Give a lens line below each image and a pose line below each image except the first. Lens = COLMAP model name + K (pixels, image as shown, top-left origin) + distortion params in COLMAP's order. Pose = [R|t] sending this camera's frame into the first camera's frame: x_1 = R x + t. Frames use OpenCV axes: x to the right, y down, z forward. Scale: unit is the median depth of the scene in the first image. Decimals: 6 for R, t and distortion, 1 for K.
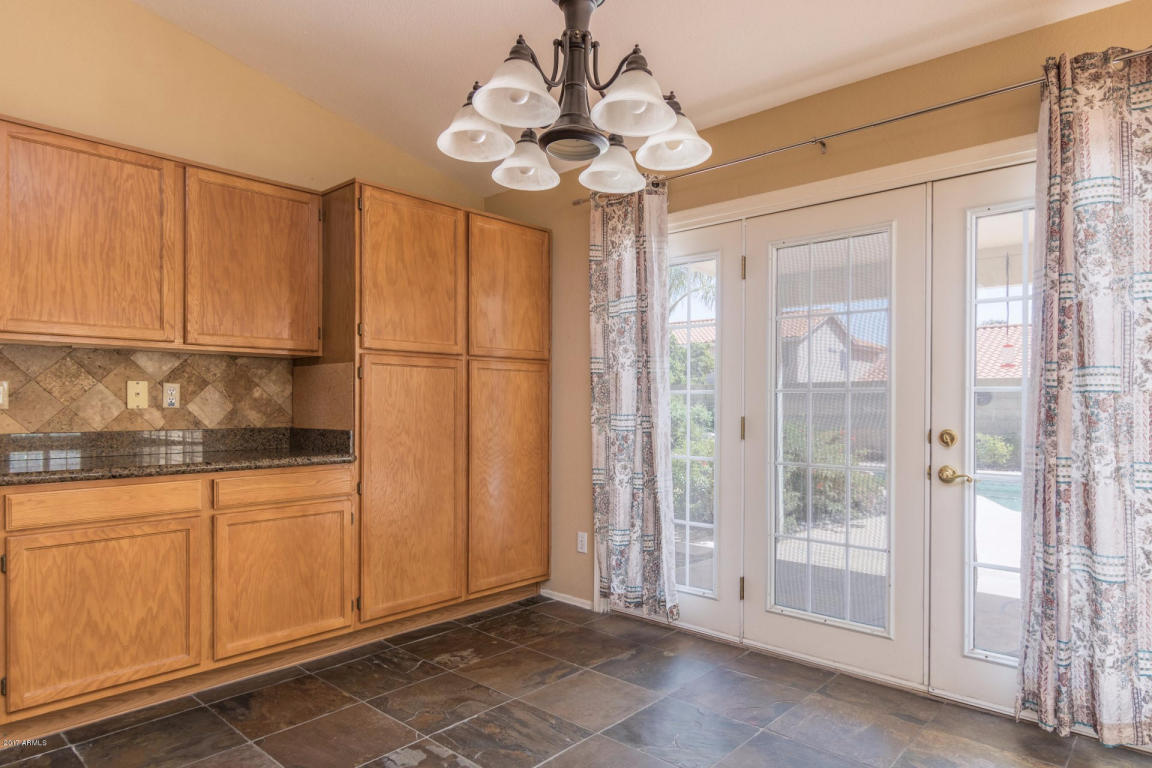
lens RADIAL K [[683.5, 0, 583.7], [0, 683.5, 407.1], [0, 0, 1]] dist [0.003359, 0.000599]
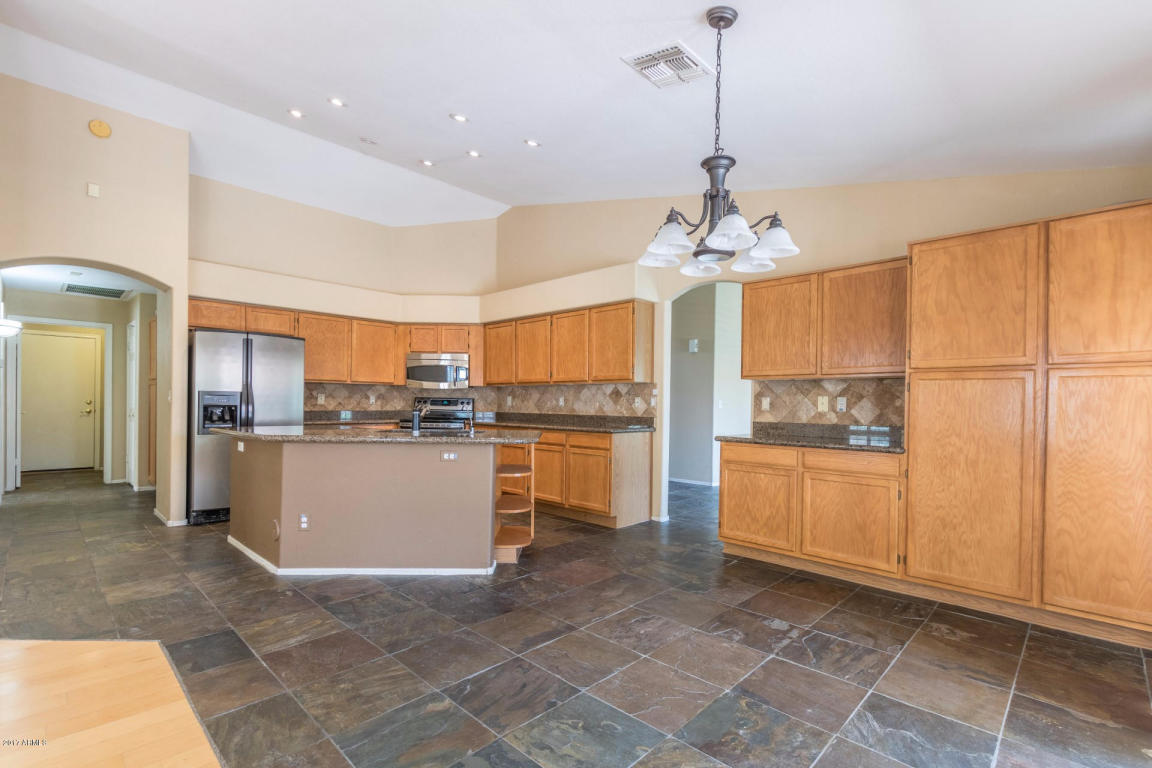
lens RADIAL K [[535.6, 0, 583.7], [0, 535.6, 404.4], [0, 0, 1]] dist [0.012780, -0.001628]
pose [[-0.034127, -0.000605, -0.999417, 0.752904], [-0.021468, 0.999770, 0.000128, -0.003551], [0.999187, 0.021459, -0.034132, 0.409994]]
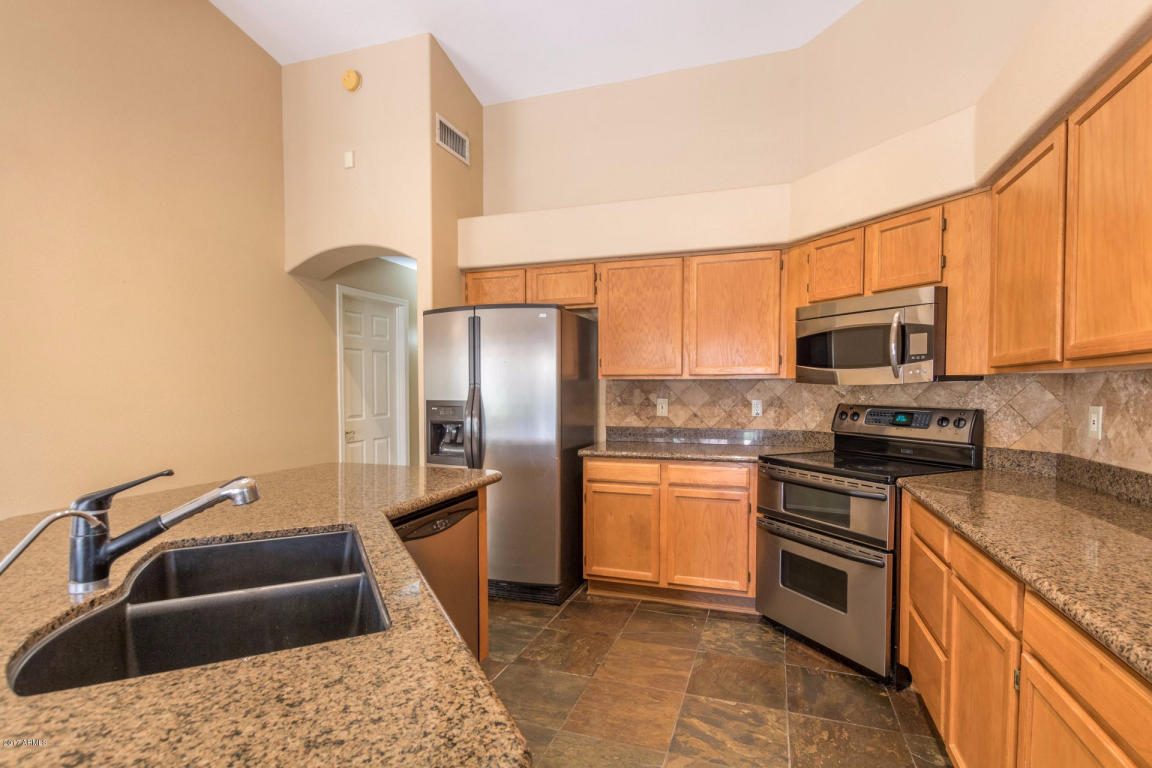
lens RADIAL K [[553.8, 0, 592.7], [0, 553.8, 404.0], [0, 0, 1]] dist [0.017922, -0.001452]
pose [[-0.919197, 0.010277, -0.393664, -0.640300], [-0.005327, 0.999243, 0.038524, -0.055777], [0.393762, 0.037508, -0.918447, 0.408018]]
